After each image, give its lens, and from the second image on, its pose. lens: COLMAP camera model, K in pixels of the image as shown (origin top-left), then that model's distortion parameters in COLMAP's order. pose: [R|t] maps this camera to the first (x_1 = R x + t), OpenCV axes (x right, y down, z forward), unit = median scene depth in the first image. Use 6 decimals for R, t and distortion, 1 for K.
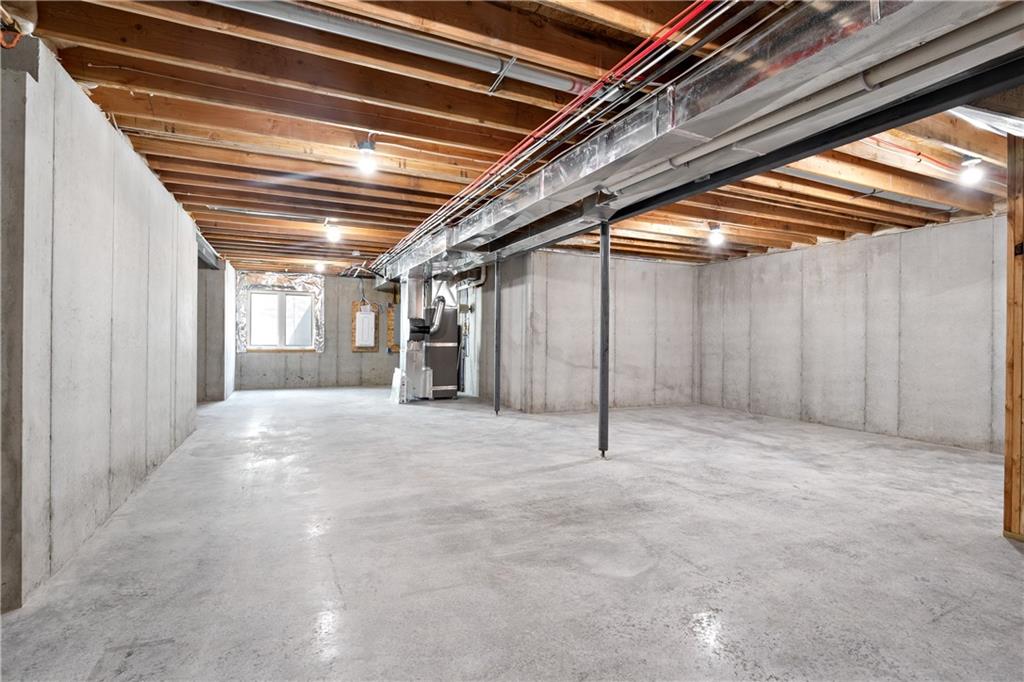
lens RADIAL K [[485.5, 0, 511.7], [0, 485.5, 336.4], [0, 0, 1]] dist [-0.002849, -0.001847]
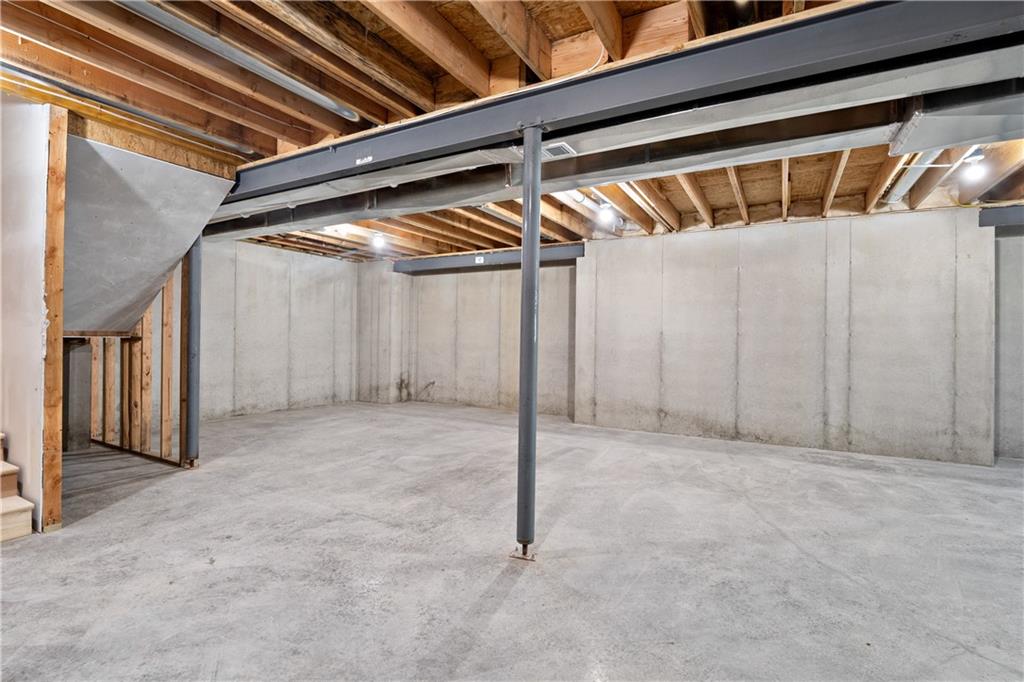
lens RADIAL K [[485.5, 0, 511.4], [0, 485.5, 338.9], [0, 0, 1]] dist [-0.002849, -0.001847]
pose [[-0.809439, -0.019496, -0.586880, 0.729189], [-0.022515, 0.999744, -0.002158, 0.007635], [0.586772, 0.011467, -0.809671, 1.974218]]
